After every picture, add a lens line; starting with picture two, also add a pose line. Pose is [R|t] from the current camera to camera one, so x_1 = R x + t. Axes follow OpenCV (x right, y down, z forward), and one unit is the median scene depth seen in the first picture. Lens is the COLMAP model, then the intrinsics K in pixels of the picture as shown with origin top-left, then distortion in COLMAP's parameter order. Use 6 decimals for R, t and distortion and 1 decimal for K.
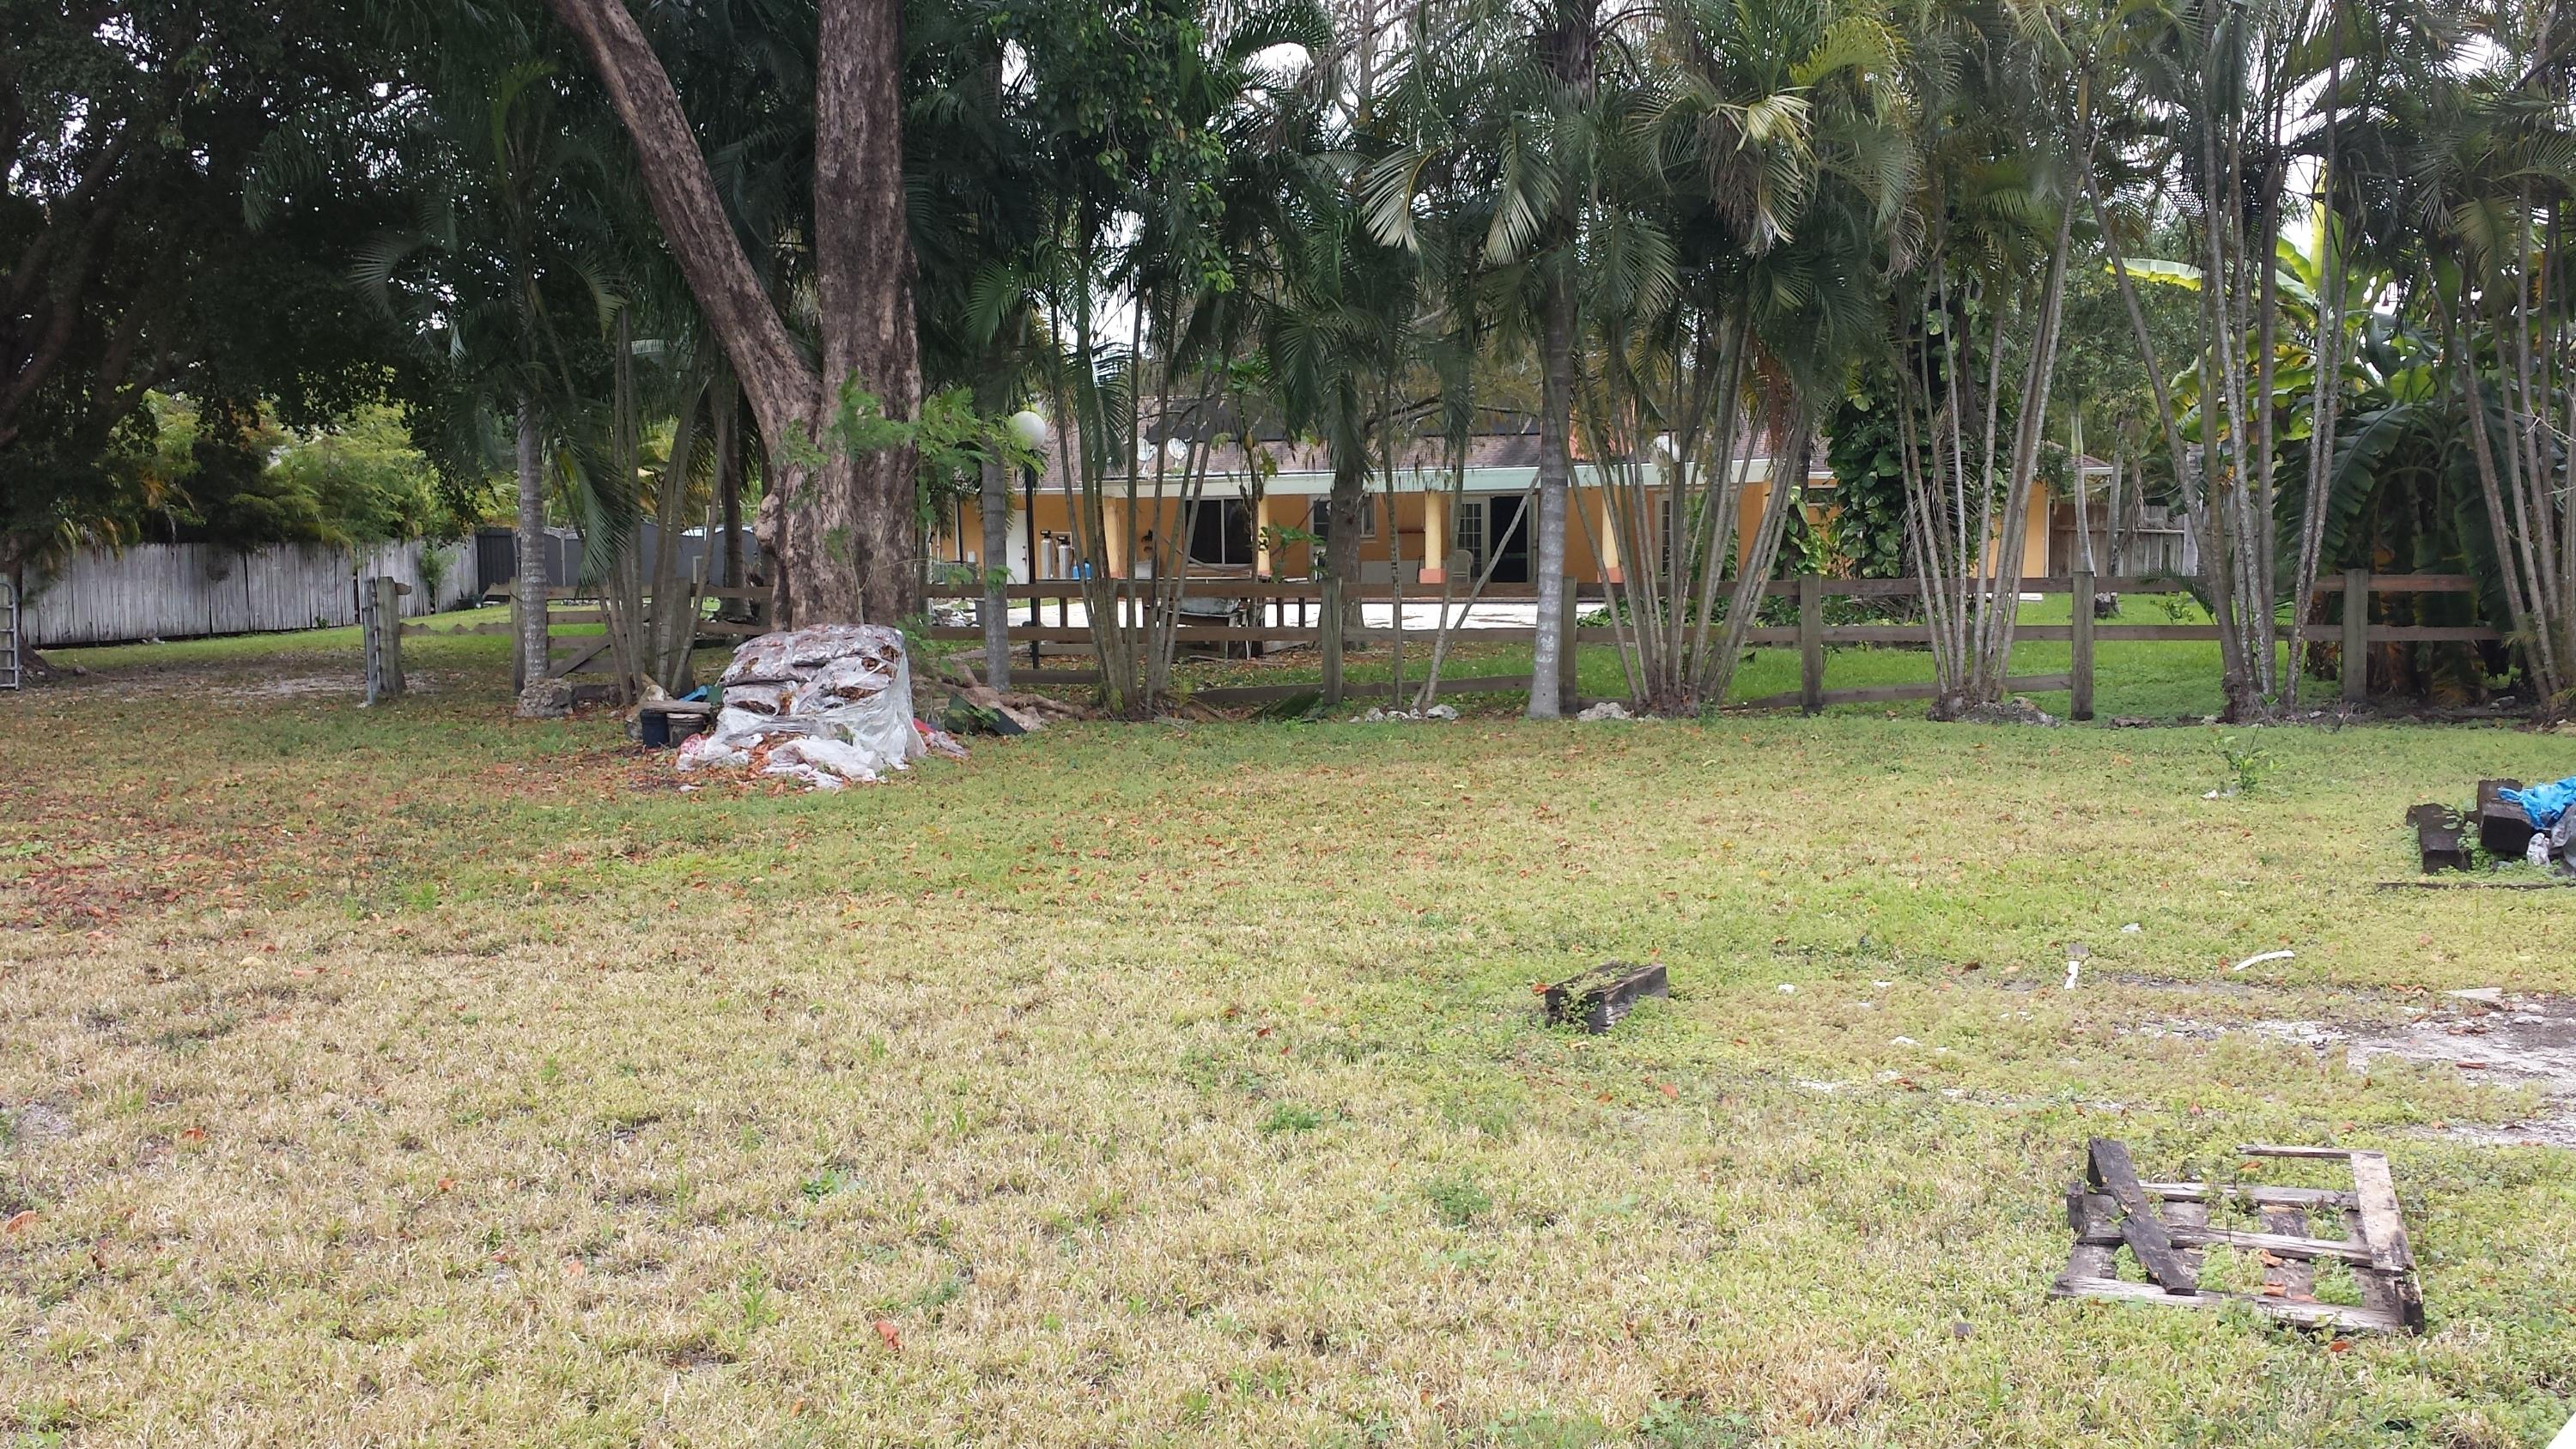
lens RADIAL K [[2437.7, 0, 1288.1], [0, 2437.7, 724.6], [0, 0, 1]] dist [-0.005336, 0.000000]
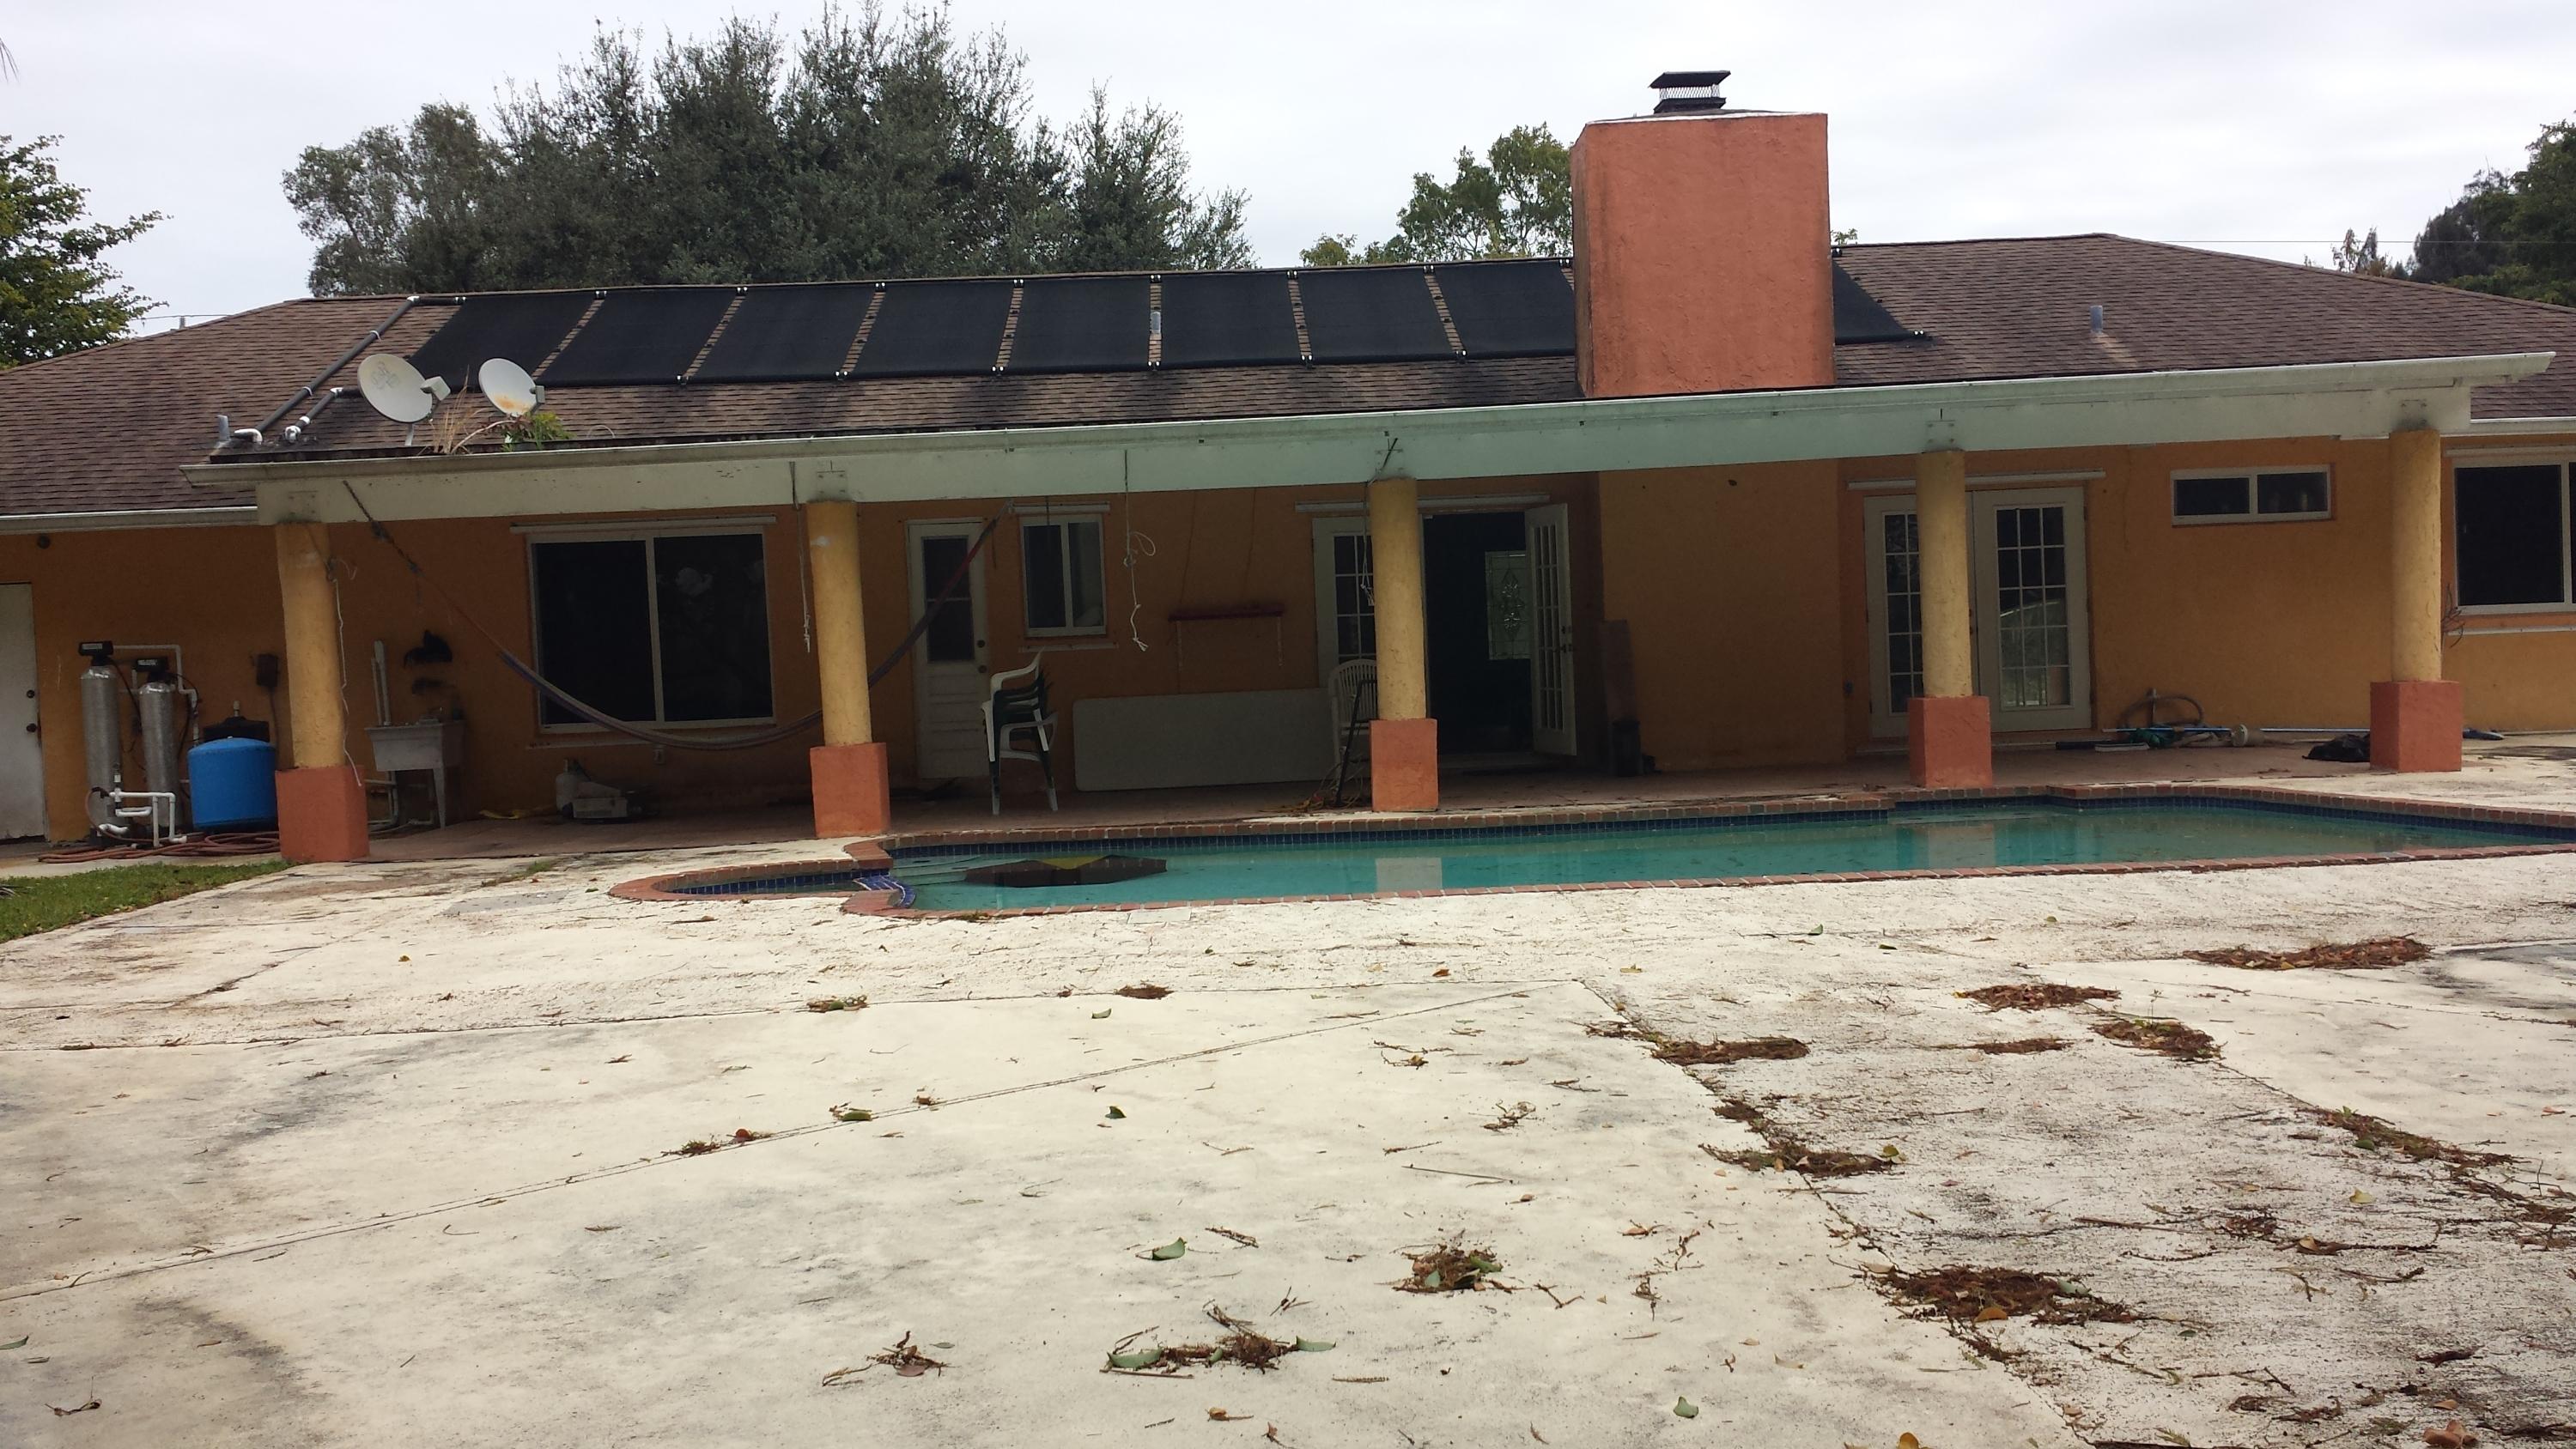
lens RADIAL K [[2437.7, 0, 1288.0], [0, 2437.7, 723.6], [0, 0, 1]] dist [-0.005336, 0.000000]
pose [[0.932424, -0.062839, 0.355861, -0.066113], [0.057845, 0.998021, 0.024671, -0.067239], [-0.356707, -0.002419, 0.934213, 0.625886]]
